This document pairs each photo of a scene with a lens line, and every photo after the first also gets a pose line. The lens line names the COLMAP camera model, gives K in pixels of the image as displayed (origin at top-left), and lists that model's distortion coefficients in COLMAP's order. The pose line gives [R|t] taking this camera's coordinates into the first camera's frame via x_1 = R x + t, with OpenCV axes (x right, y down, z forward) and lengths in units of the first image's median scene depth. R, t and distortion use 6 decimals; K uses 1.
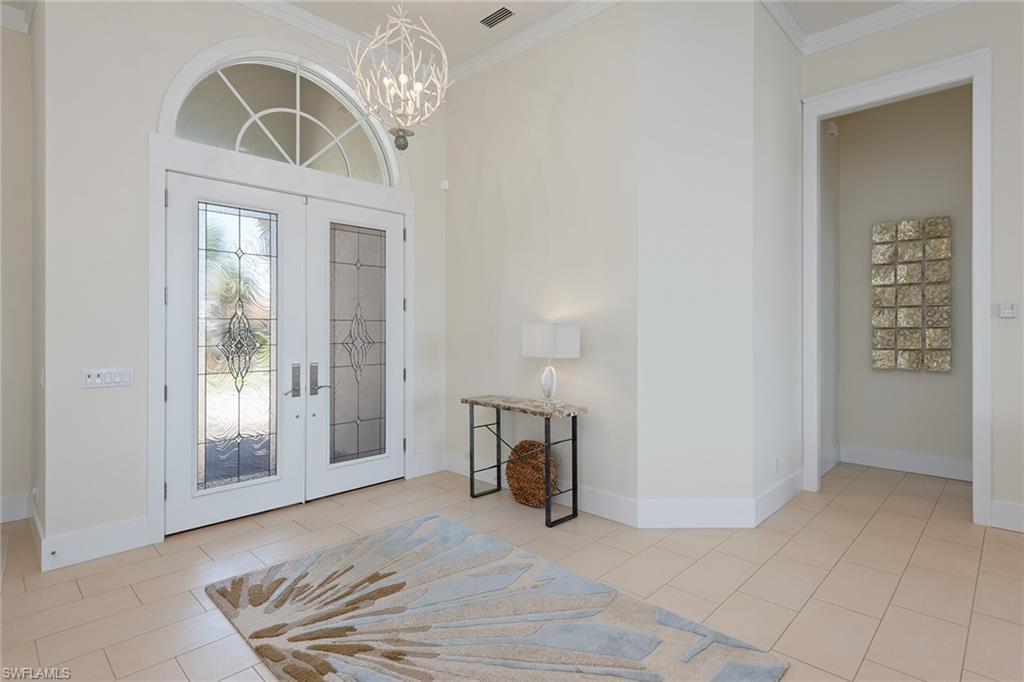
lens RADIAL K [[517.8, 0, 513.8], [0, 517.8, 333.4], [0, 0, 1]] dist [0.013675, -0.002501]
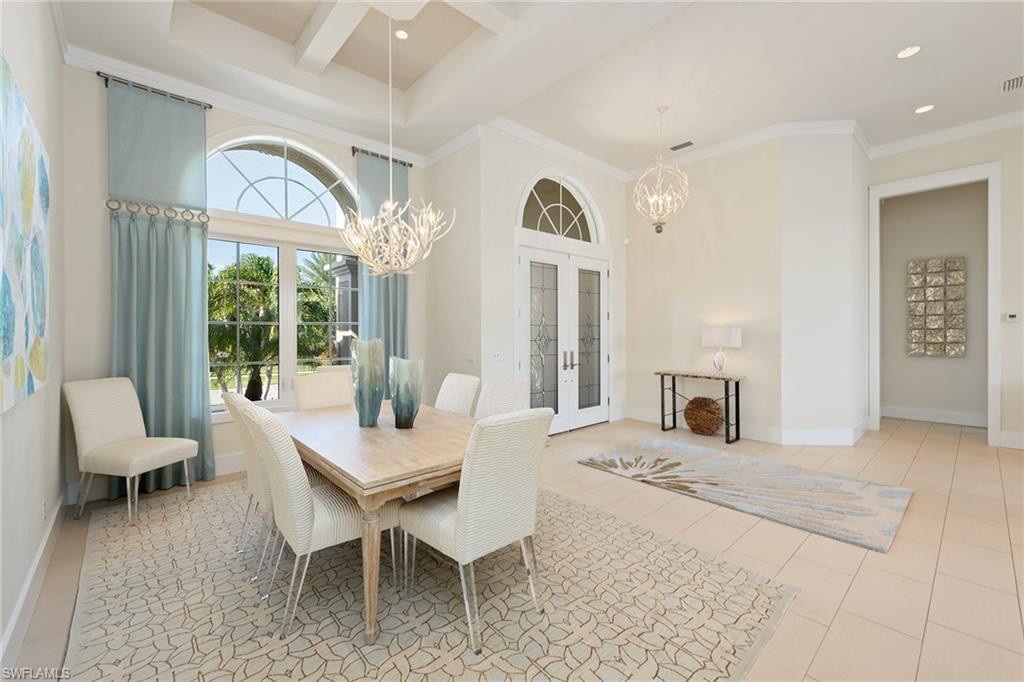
lens RADIAL K [[413.3, 0, 513.0], [0, 413.3, 337.9], [0, 0, 1]] dist [-0.000702, -0.000660]
pose [[0.996845, -0.002712, -0.079324, -0.466283], [0.003228, 0.999974, 0.006374, 0.005032], [0.079305, -0.006610, 0.996828, -0.379598]]
